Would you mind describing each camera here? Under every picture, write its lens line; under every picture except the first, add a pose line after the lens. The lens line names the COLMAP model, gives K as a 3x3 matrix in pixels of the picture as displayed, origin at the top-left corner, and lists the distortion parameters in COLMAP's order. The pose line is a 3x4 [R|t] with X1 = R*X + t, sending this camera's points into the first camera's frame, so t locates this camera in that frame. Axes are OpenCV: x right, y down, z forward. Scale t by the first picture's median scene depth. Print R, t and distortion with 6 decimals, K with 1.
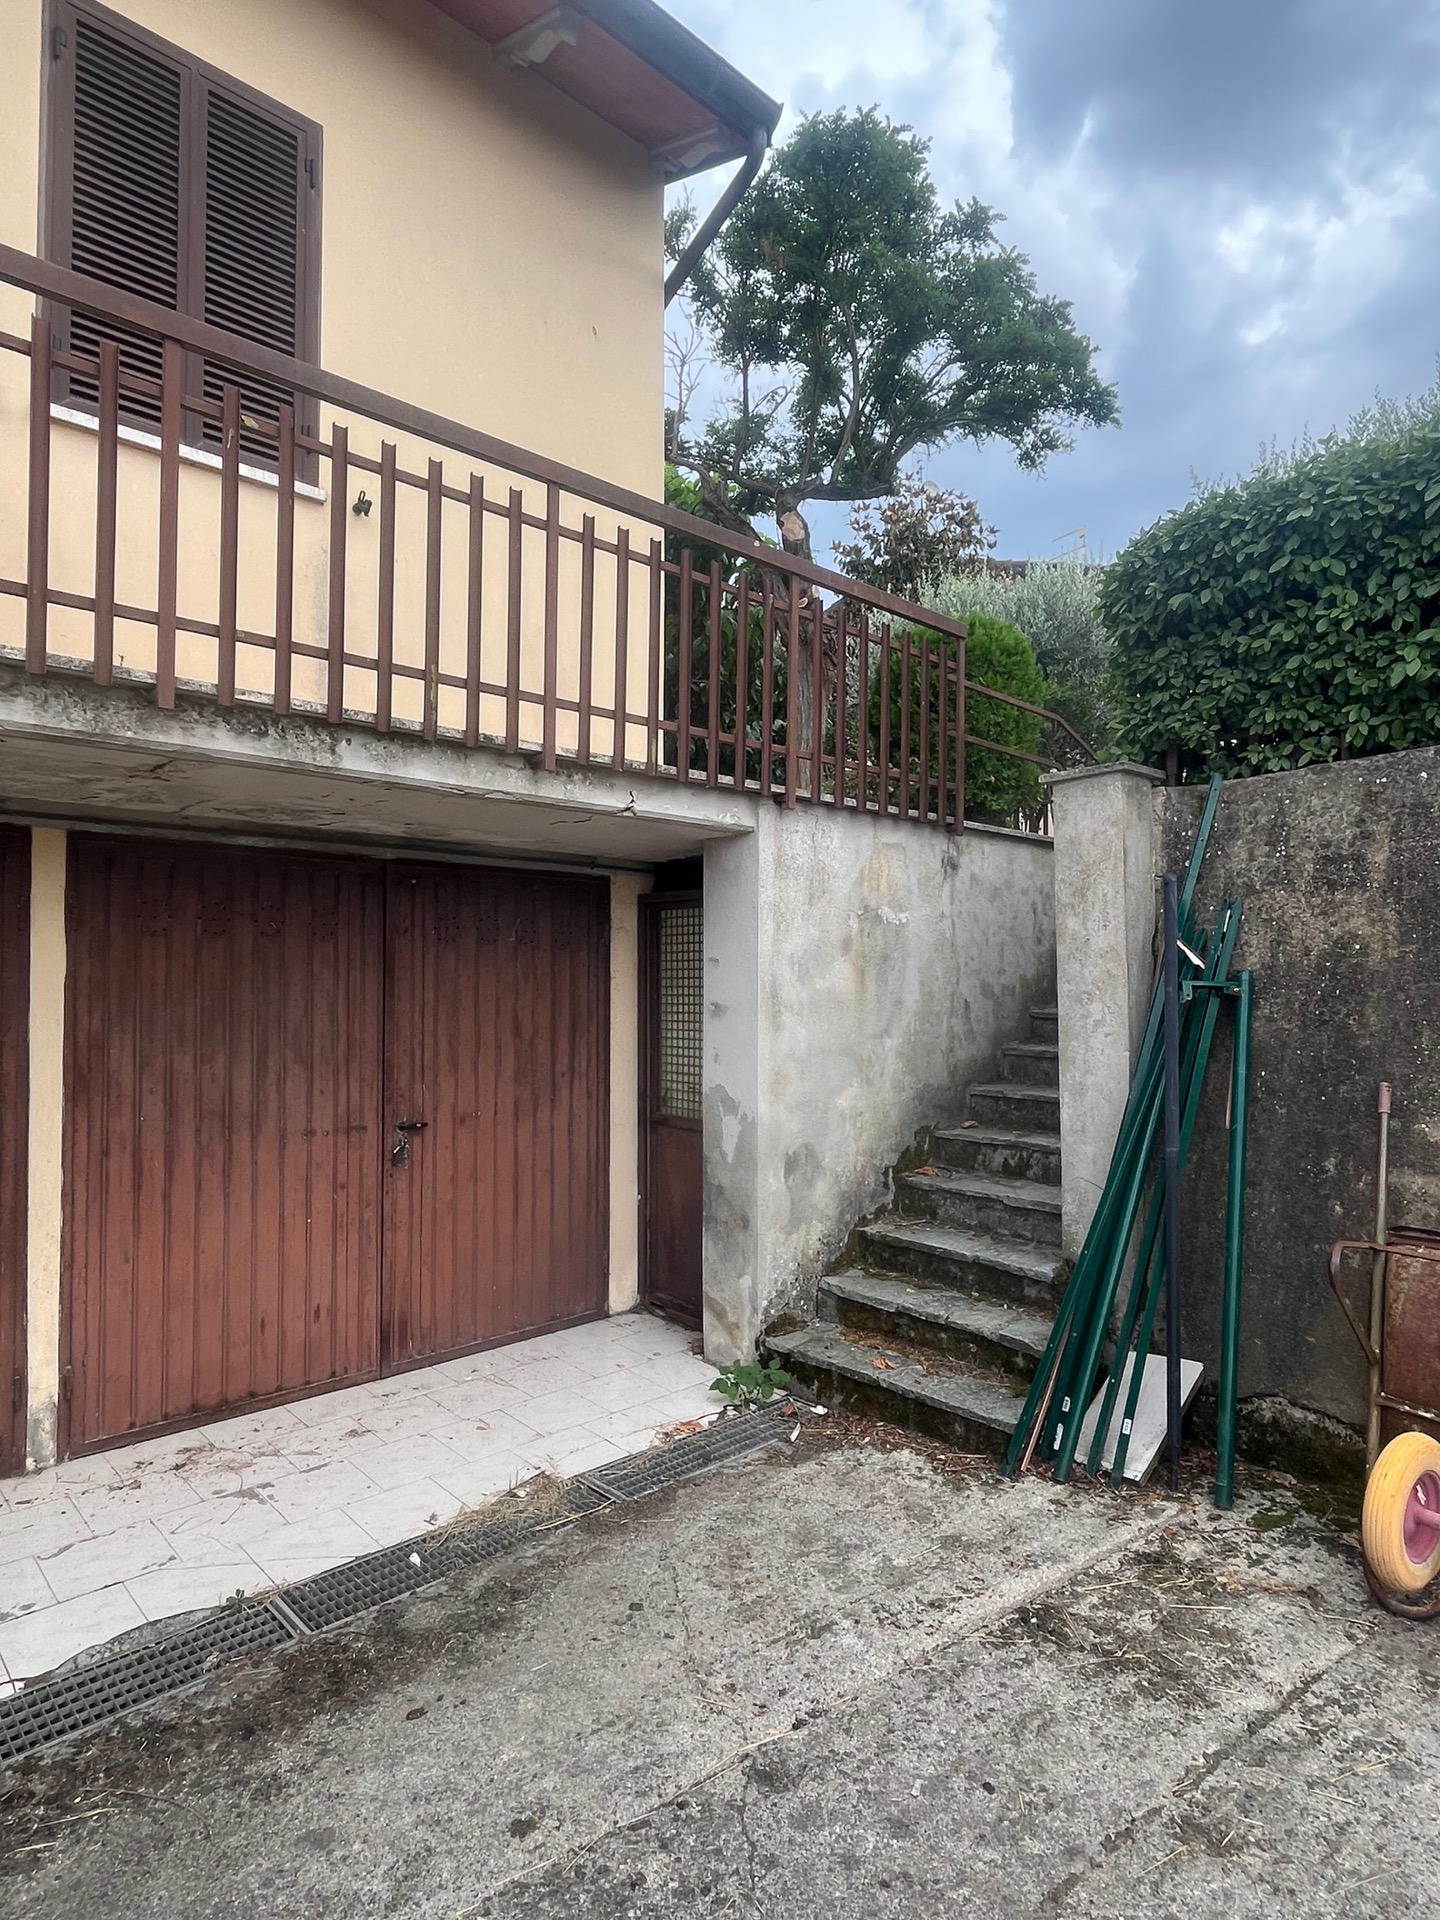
lens RADIAL K [[1074.8, 0, 719.5], [0, 1074.8, 953.7], [0, 0, 1]] dist [0.000679, -0.000503]
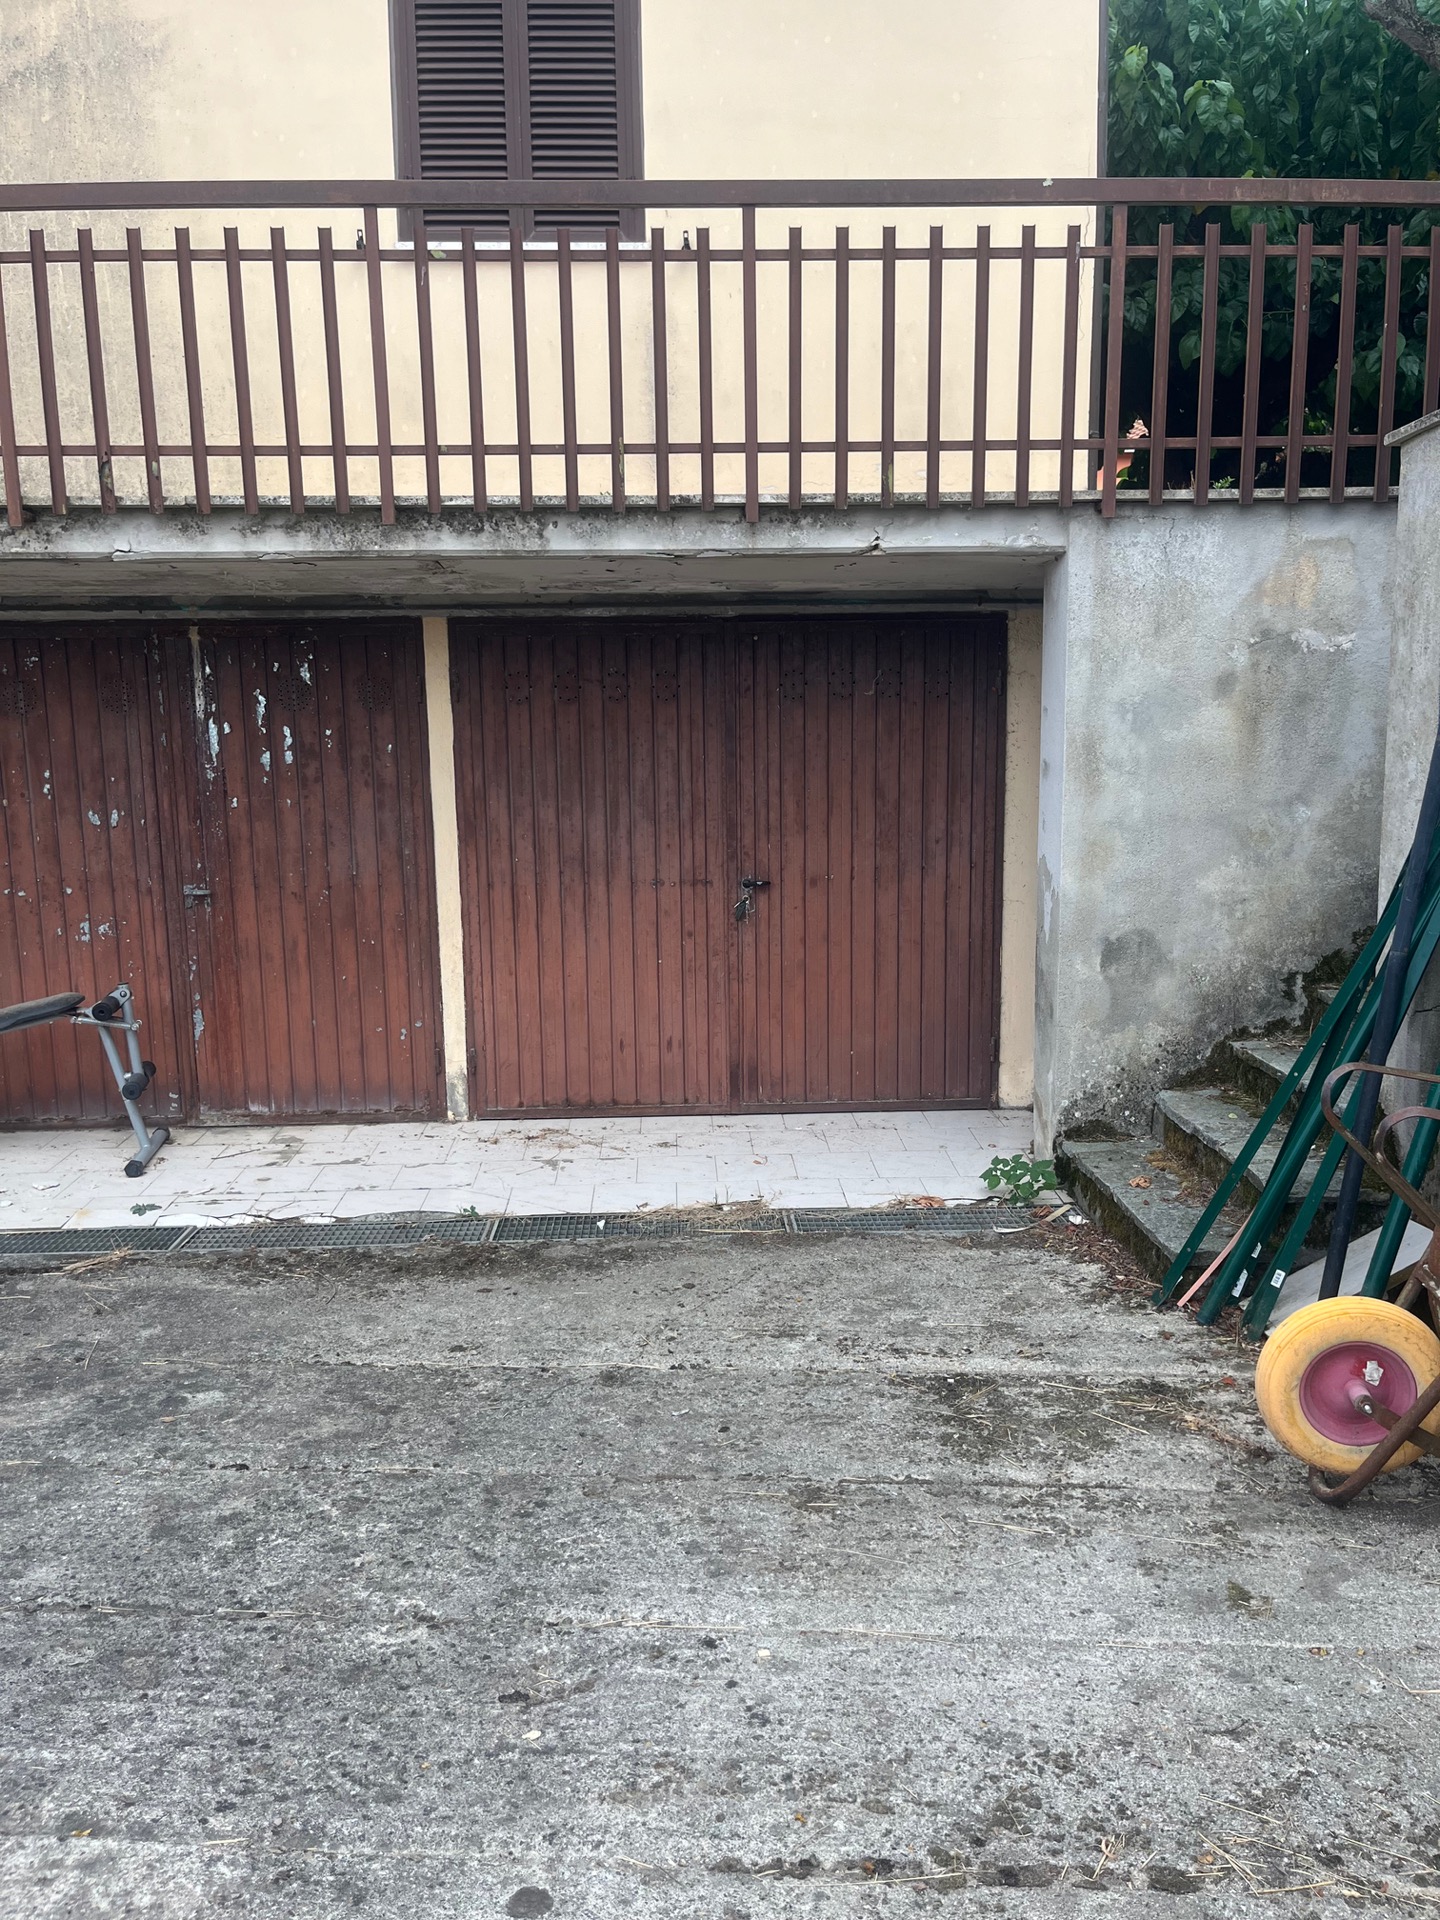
lens RADIAL K [[1433.7, 0, 723.3], [0, 1433.7, 963.2], [0, 0, 1]] dist [0.033125, -0.015505]
pose [[0.754007, 0.087887, -0.650960, 0.692453], [0.030932, 0.985159, 0.168836, 0.004319], [0.656138, -0.147439, 0.740098, -0.050496]]
